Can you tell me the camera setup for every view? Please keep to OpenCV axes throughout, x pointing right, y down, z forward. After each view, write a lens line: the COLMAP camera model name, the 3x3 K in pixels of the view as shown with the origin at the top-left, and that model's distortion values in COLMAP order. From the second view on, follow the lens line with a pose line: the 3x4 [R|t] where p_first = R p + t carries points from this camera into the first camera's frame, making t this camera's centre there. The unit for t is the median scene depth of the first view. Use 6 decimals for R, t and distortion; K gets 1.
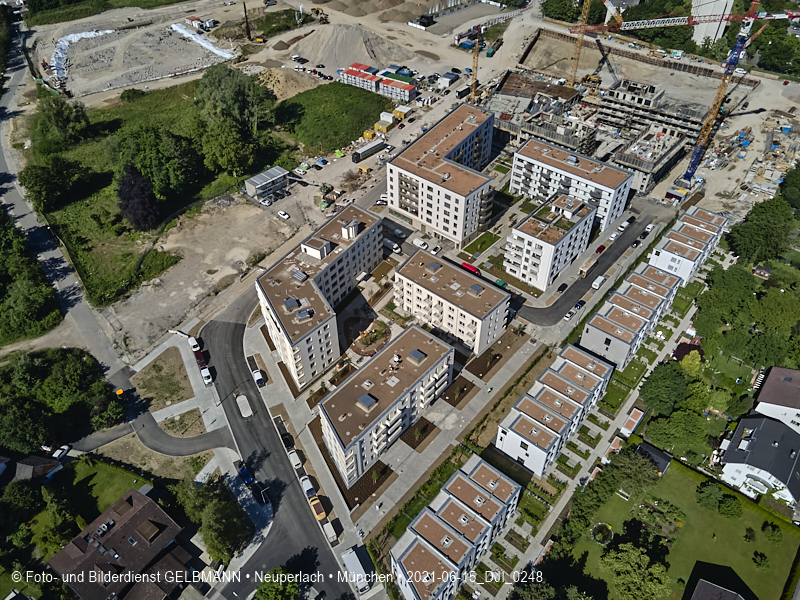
lens RADIAL K [[581.4, 0, 398.8], [0, 581.4, 298.2], [0, 0, 1]] dist [0.024332, 0.030950]
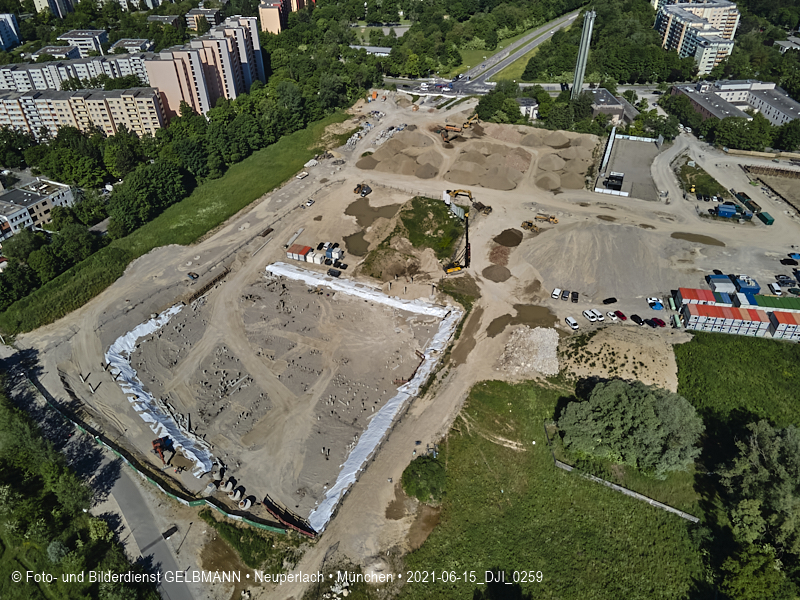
lens RADIAL K [[581.4, 0, 398.8], [0, 581.4, 298.2], [0, 0, 1]] dist [0.024332, 0.030950]
pose [[0.913209, -0.246462, 0.324509, -0.739376], [0.276972, 0.959541, -0.050670, -0.585818], [-0.298891, 0.136152, 0.944525, 0.648843]]
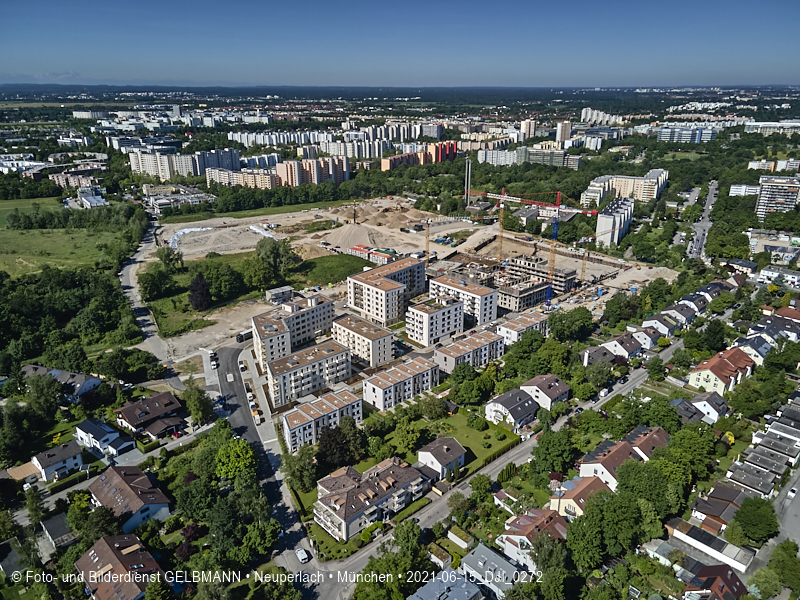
lens RADIAL K [[581.4, 0, 398.8], [0, 581.4, 298.2], [0, 0, 1]] dist [0.024332, 0.030950]
pose [[0.992178, 0.046917, -0.115676, 0.273982], [-0.087609, 0.921832, -0.377559, 0.373227], [0.088920, 0.384740, 0.918732, -0.417950]]
